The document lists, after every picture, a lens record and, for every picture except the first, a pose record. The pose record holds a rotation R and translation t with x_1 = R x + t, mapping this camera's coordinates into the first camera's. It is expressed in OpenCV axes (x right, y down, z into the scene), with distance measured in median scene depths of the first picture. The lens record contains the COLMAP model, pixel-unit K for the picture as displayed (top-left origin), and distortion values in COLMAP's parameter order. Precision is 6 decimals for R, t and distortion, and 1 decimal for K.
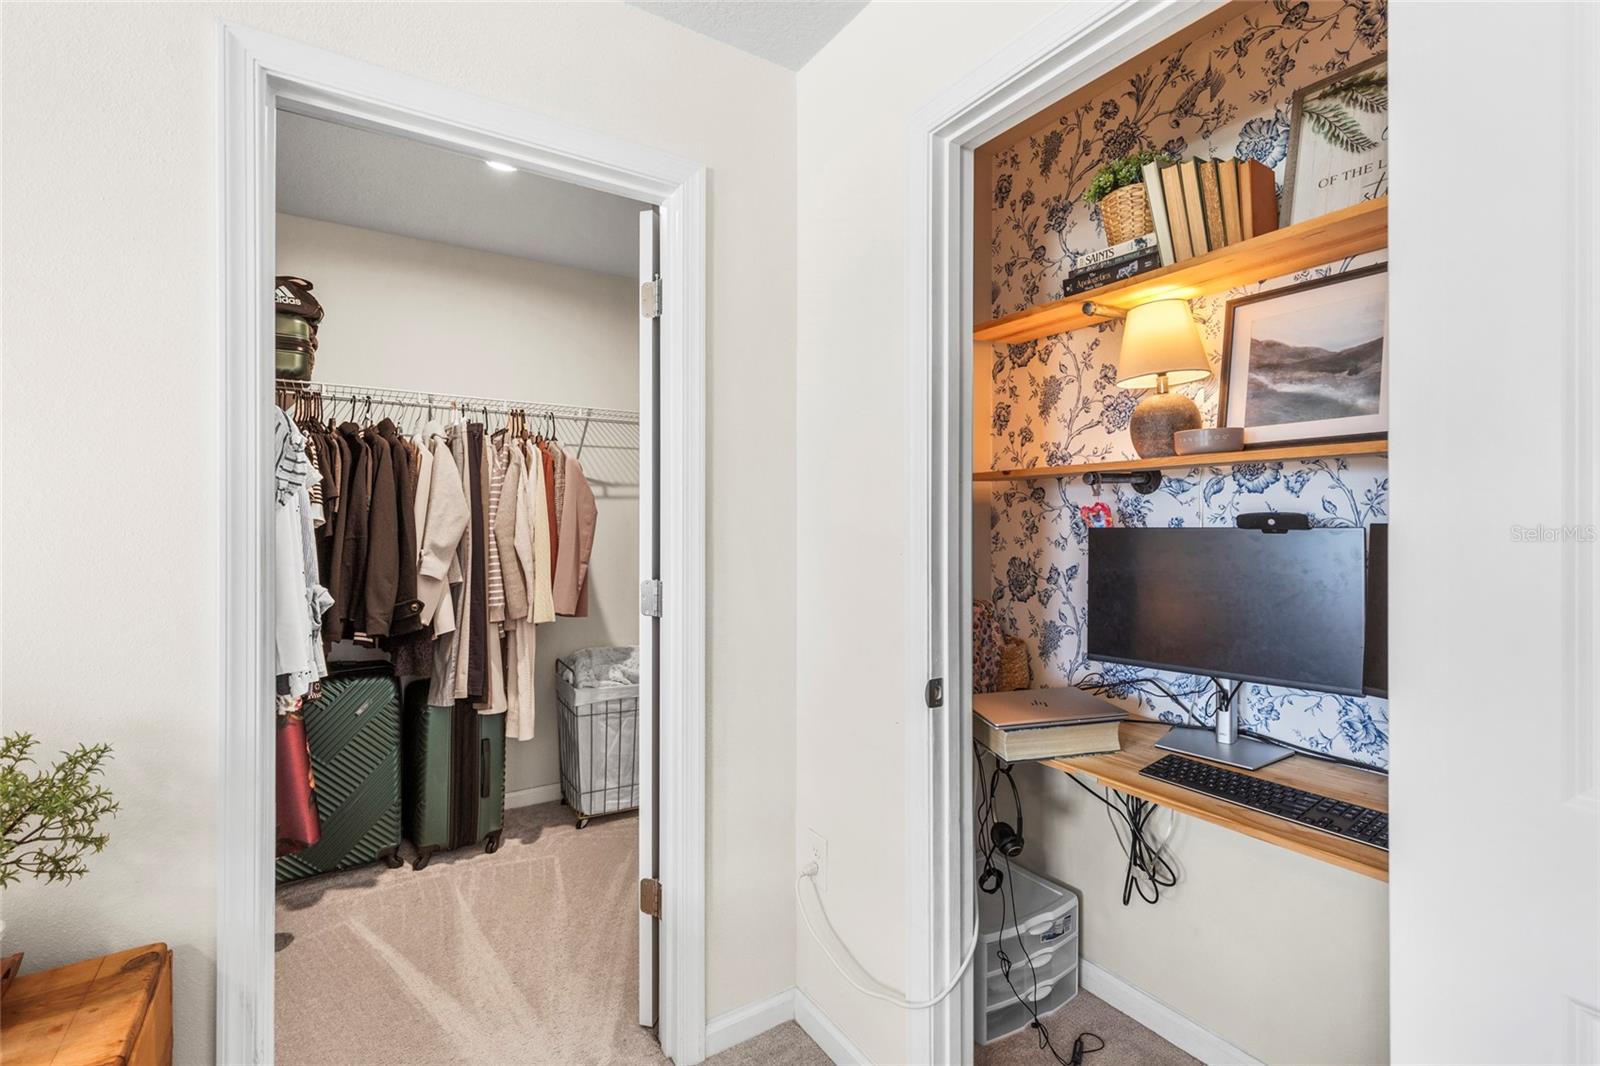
lens RADIAL K [[715.5, 0, 806.1], [0, 715.5, 524.8], [0, 0, 1]] dist [-0.000084, 0.000461]
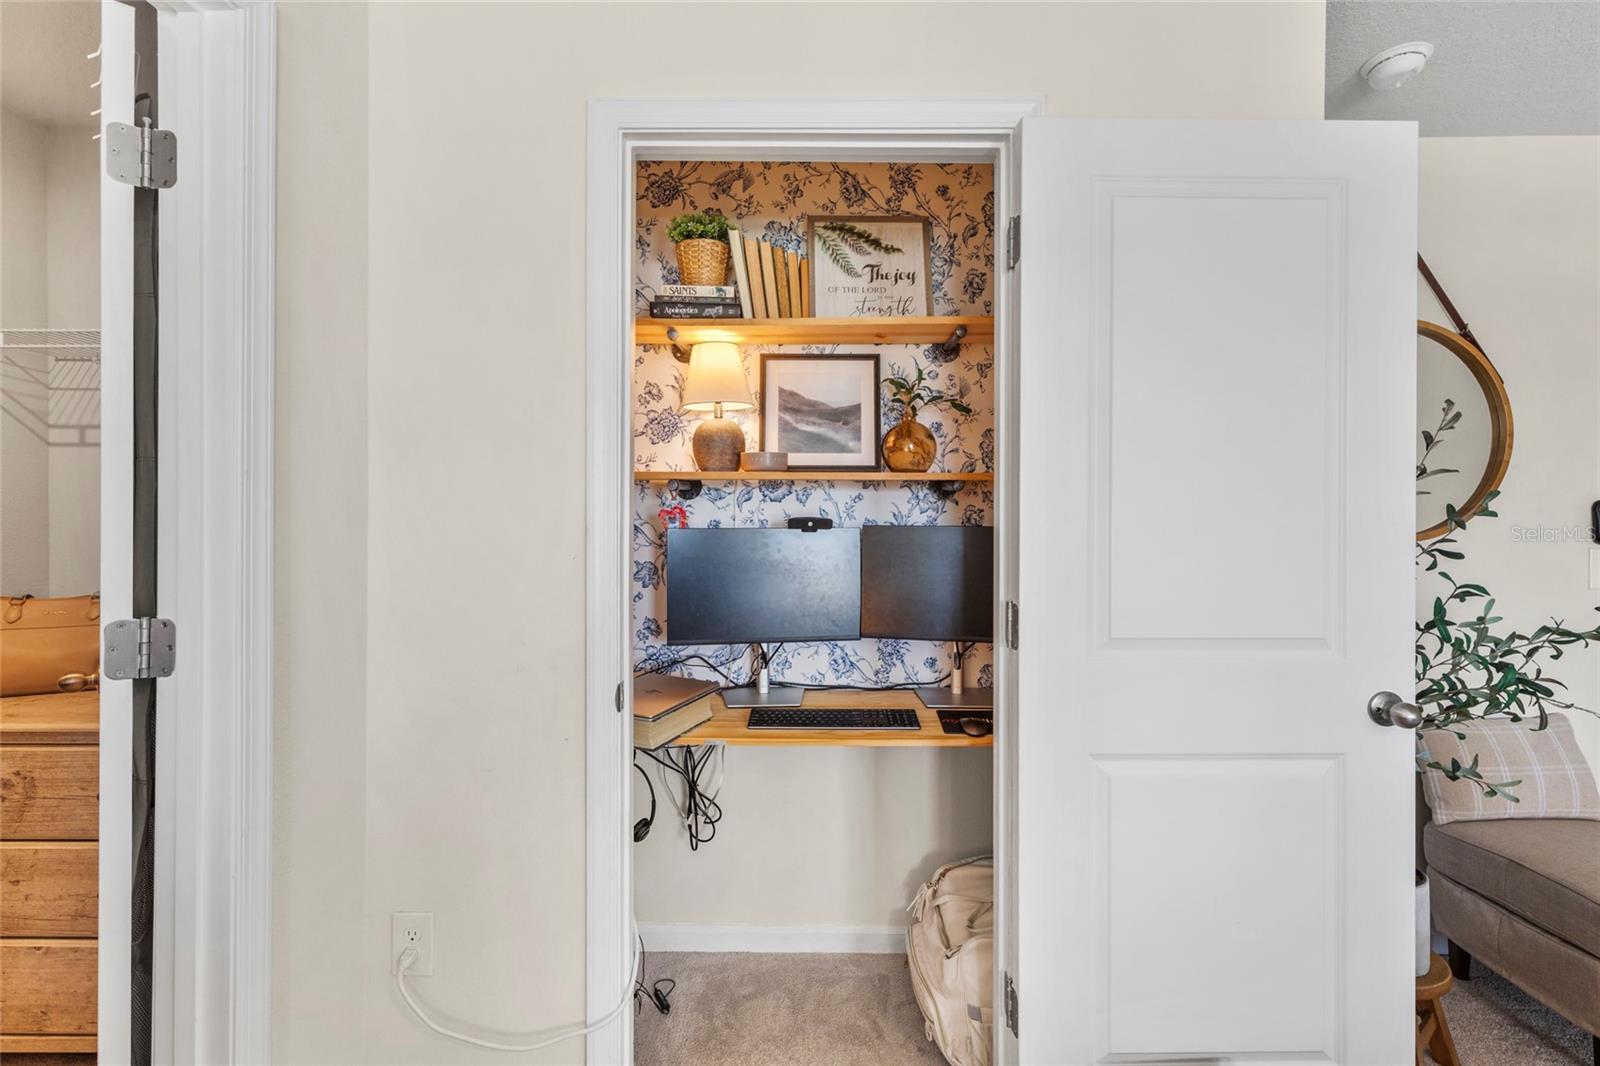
lens RADIAL K [[715.5, 0, 808.8], [0, 715.5, 527.1], [0, 0, 1]] dist [-0.000084, 0.000461]
pose [[0.552464, -0.005227, 0.833520, -0.452363], [-0.000610, 0.999978, 0.006676, -0.006800], [-0.833536, -0.004197, 0.552449, 0.211371]]
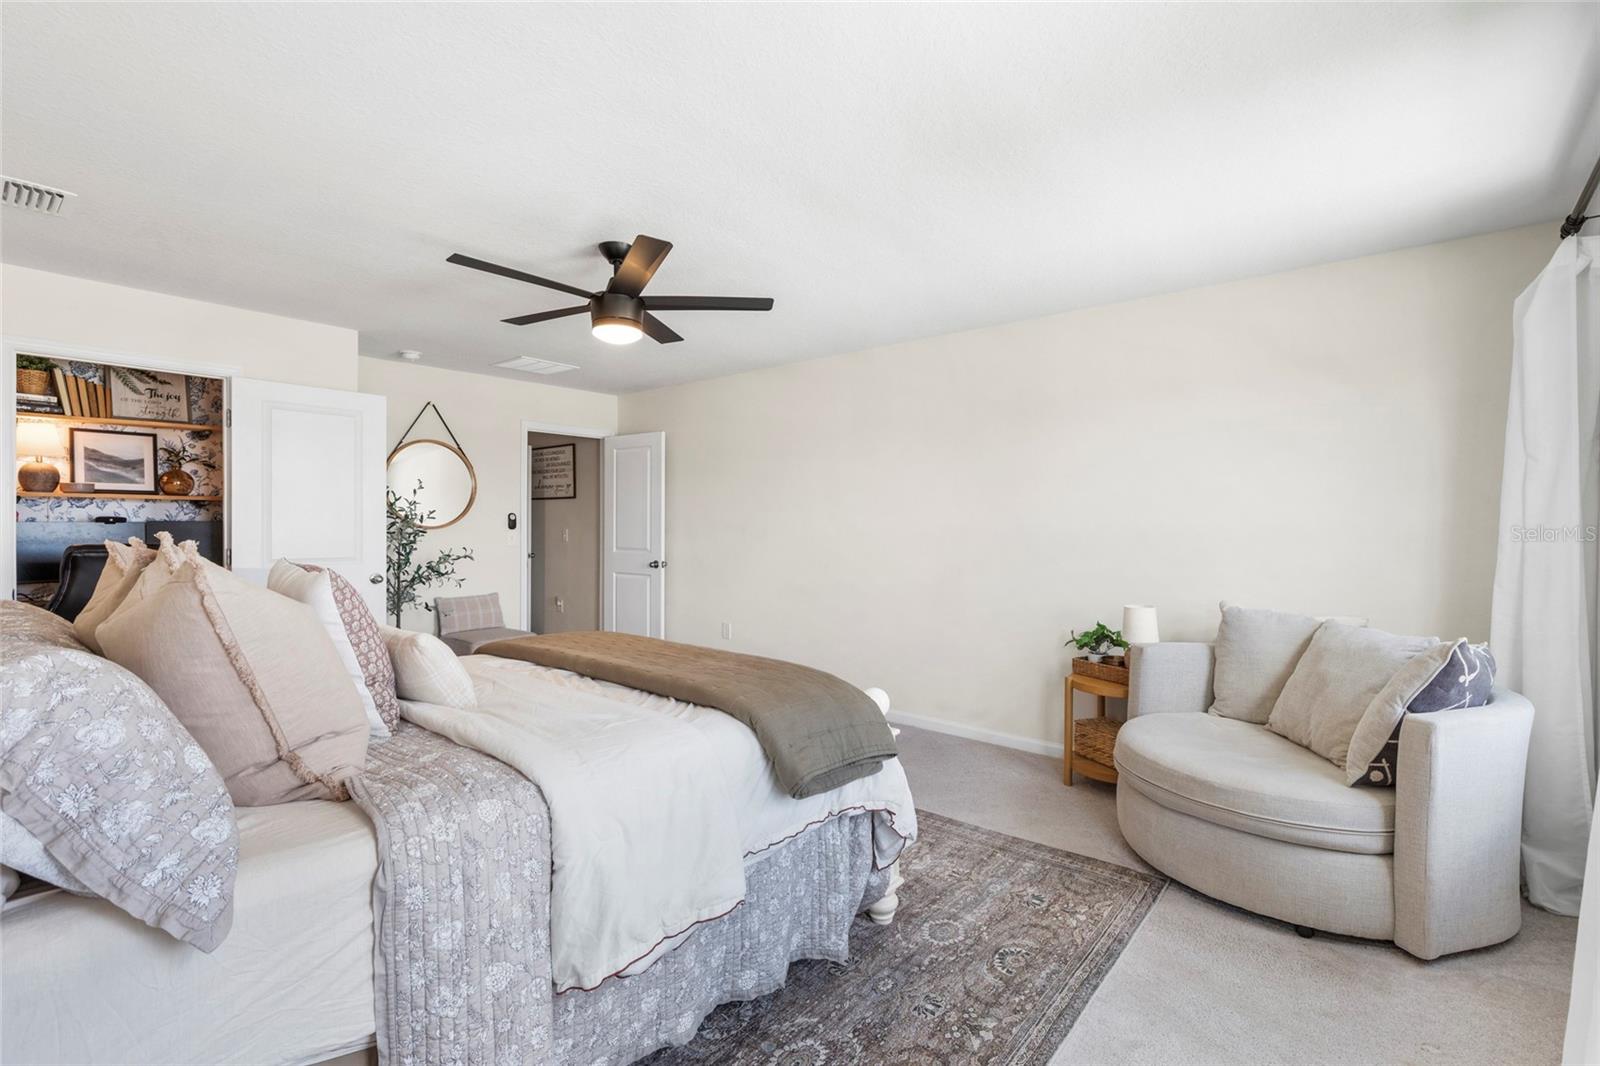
lens RADIAL K [[715.5, 0, 809.4], [0, 715.5, 532.3], [0, 0, 1]] dist [-0.000084, 0.000461]
pose [[-0.292745, -0.015545, 0.956064, -2.446045], [-0.005710, 0.999878, 0.014509, -0.011536], [-0.956173, -0.001212, -0.292798, -0.665960]]
